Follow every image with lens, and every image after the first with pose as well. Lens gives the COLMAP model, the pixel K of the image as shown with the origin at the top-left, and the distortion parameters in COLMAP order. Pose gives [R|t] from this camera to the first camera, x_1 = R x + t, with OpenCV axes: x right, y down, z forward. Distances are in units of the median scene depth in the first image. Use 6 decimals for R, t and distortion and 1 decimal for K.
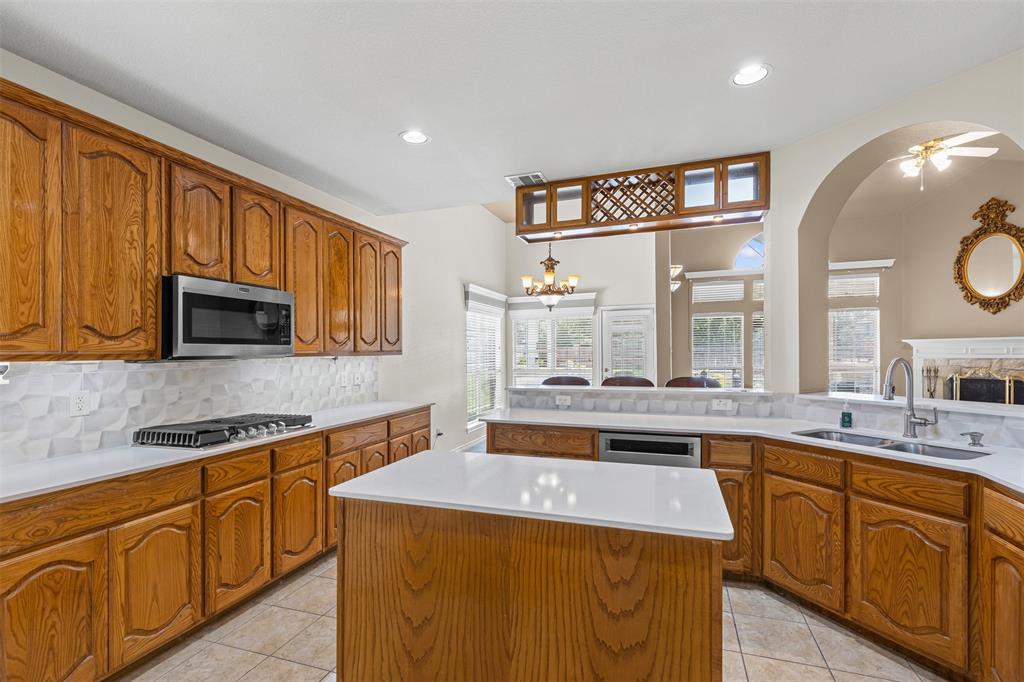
lens RADIAL K [[465.6, 0, 515.2], [0, 465.6, 349.7], [0, 0, 1]] dist [0.013368, -0.002862]
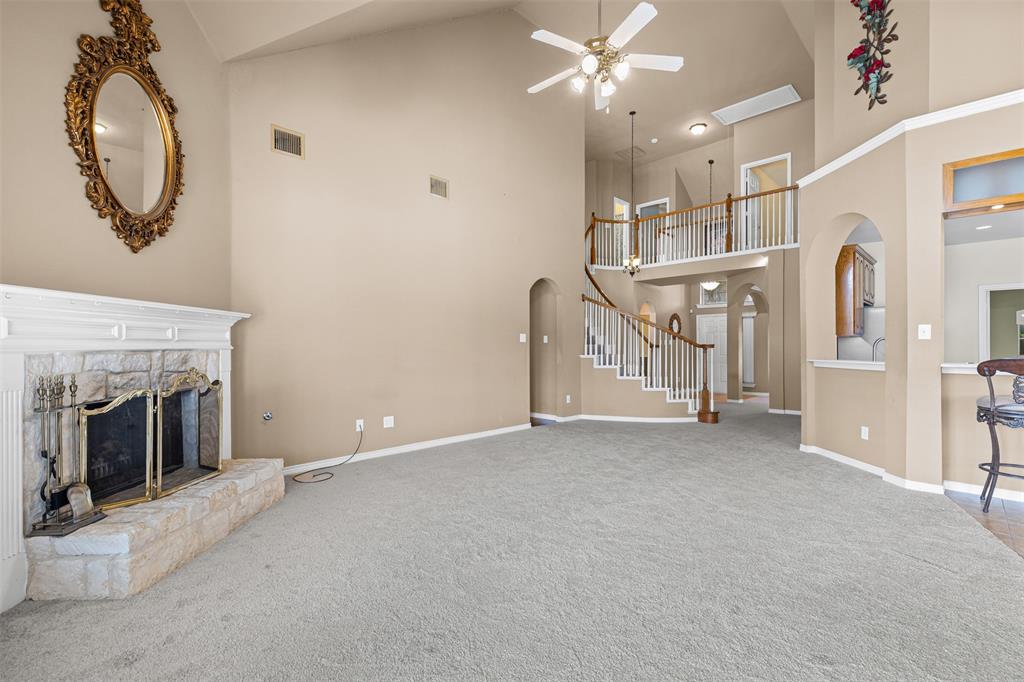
lens RADIAL K [[465.6, 0, 512.0], [0, 465.6, 349.7], [0, 0, 1]] dist [0.013368, -0.002862]
pose [[-0.899278, 0.005756, 0.437340, 1.088887], [0.006011, 0.999982, -0.000801, 0.045798], [-0.437336, 0.001908, -0.899296, 2.731126]]
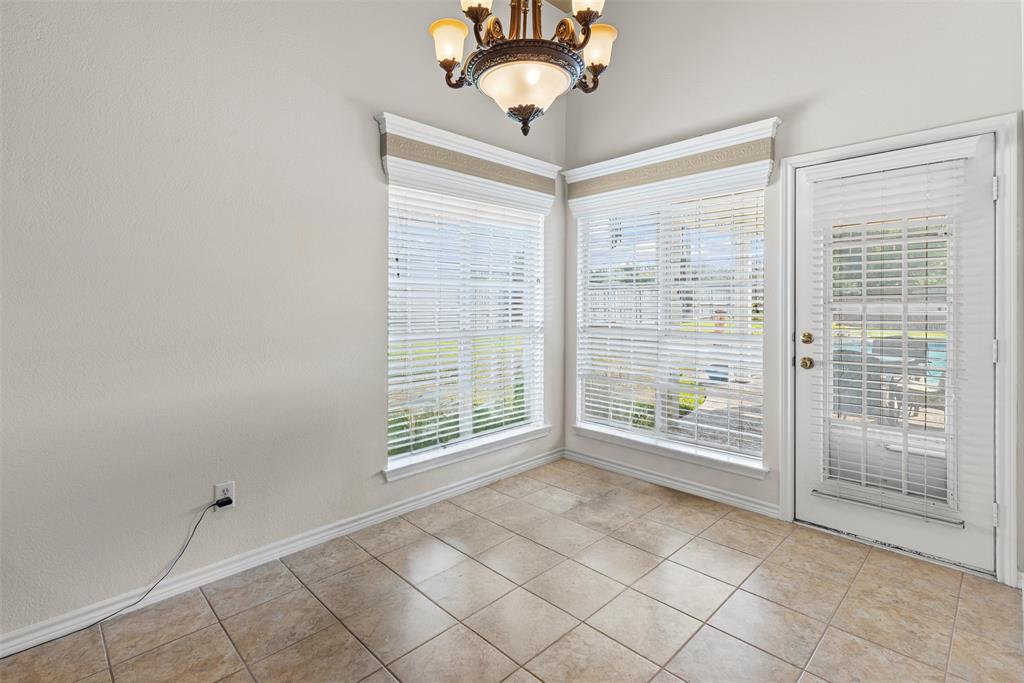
lens RADIAL K [[486.0, 0, 508.9], [0, 486.0, 287.2], [0, 0, 1]] dist [0.006747, -0.000404]
pose [[0.893521, -0.011452, -0.448876, 0.389107], [0.001293, 0.999736, -0.022934, 0.040094], [0.449020, 0.019911, 0.893300, 1.410981]]
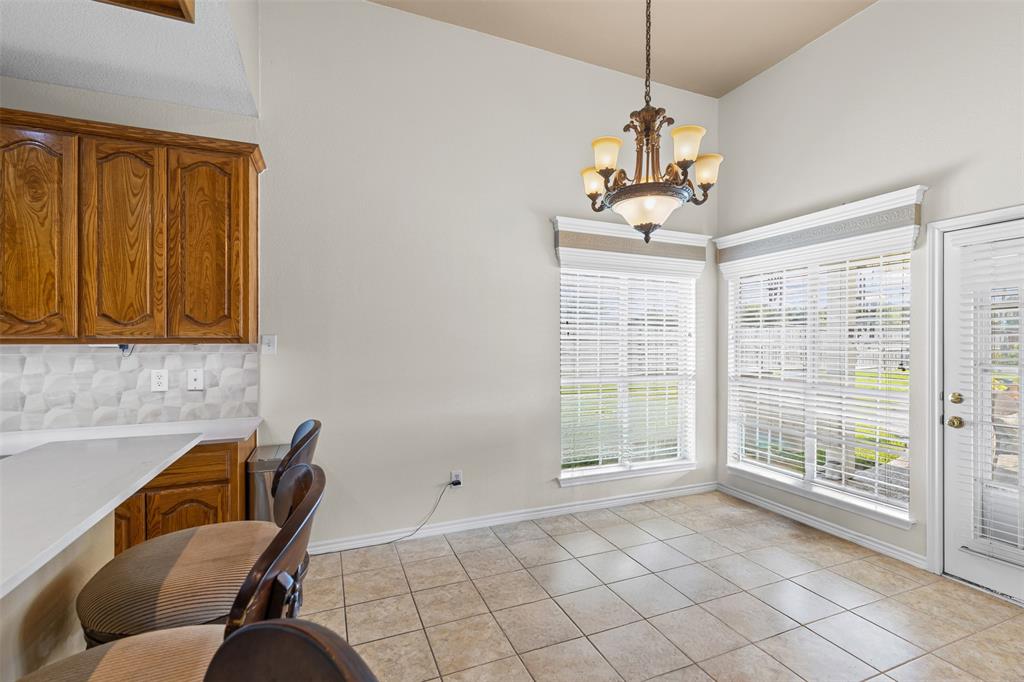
lens RADIAL K [[460.6, 0, 517.6], [0, 460.6, 340.6], [0, 0, 1]] dist [0.003084, 0.000507]
pose [[0.665609, 0.009274, -0.746243, 0.583228], [-0.005113, 0.999956, 0.007866, 0.001681], [0.746283, -0.001420, 0.665627, 1.259944]]
